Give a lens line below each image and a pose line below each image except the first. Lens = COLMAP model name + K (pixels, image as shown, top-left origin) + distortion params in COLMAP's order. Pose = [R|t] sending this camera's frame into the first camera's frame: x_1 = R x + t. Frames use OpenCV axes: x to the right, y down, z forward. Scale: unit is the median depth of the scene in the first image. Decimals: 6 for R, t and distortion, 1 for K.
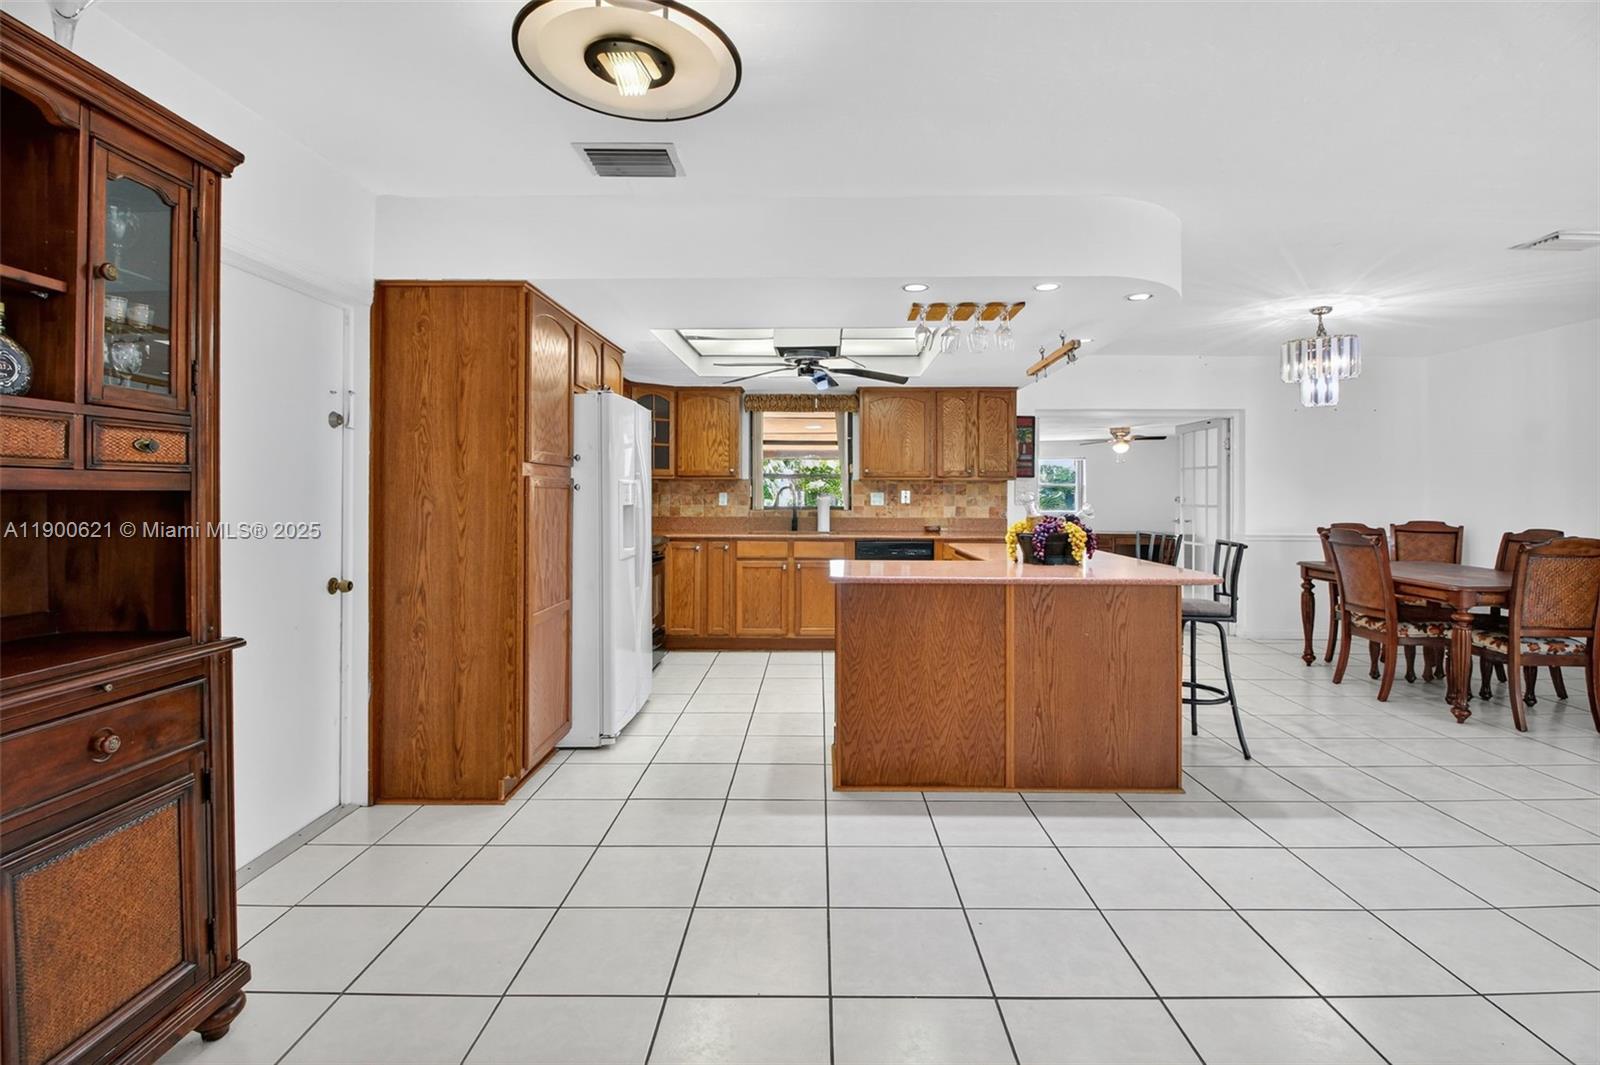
lens RADIAL K [[754.4, 0, 806.0], [0, 754.4, 492.0], [0, 0, 1]] dist [-0.013975, -0.002560]
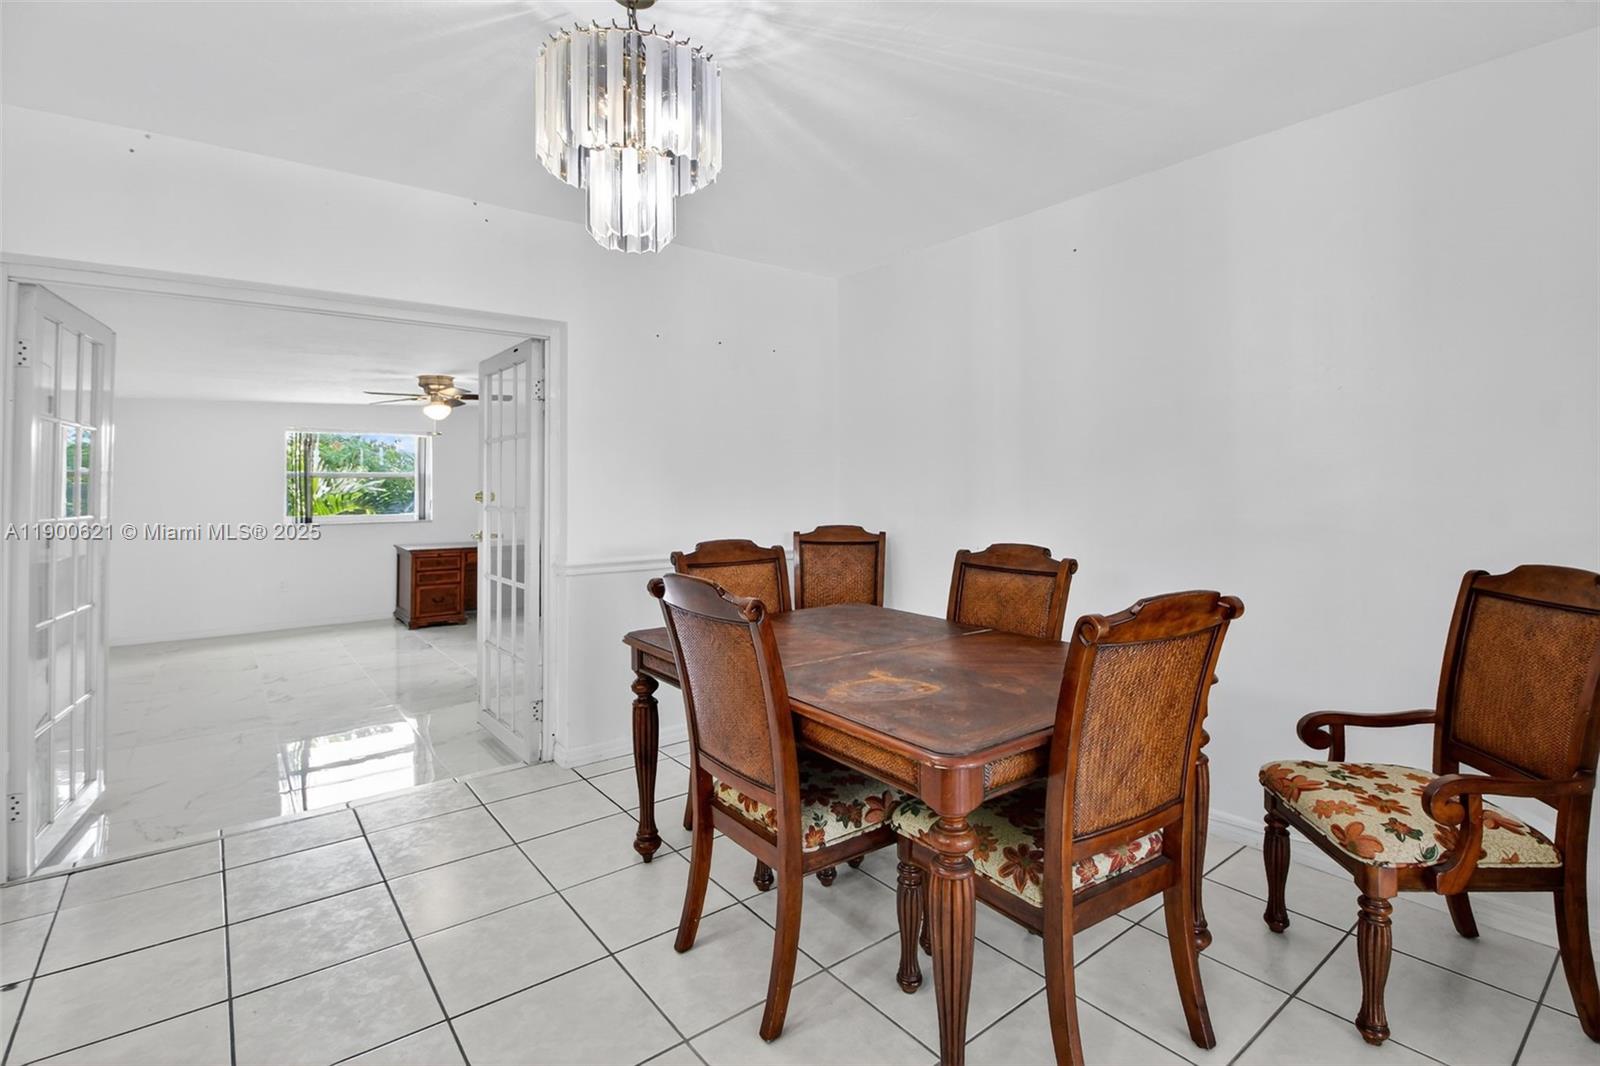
lens RADIAL K [[754.4, 0, 815.7], [0, 754.4, 482.4], [0, 0, 1]] dist [-0.013975, -0.002560]
pose [[0.775887, -0.004606, 0.630855, 0.401375], [0.007235, 0.999973, -0.001597, 0.002870], [-0.630830, 0.005803, 0.775899, 0.502495]]
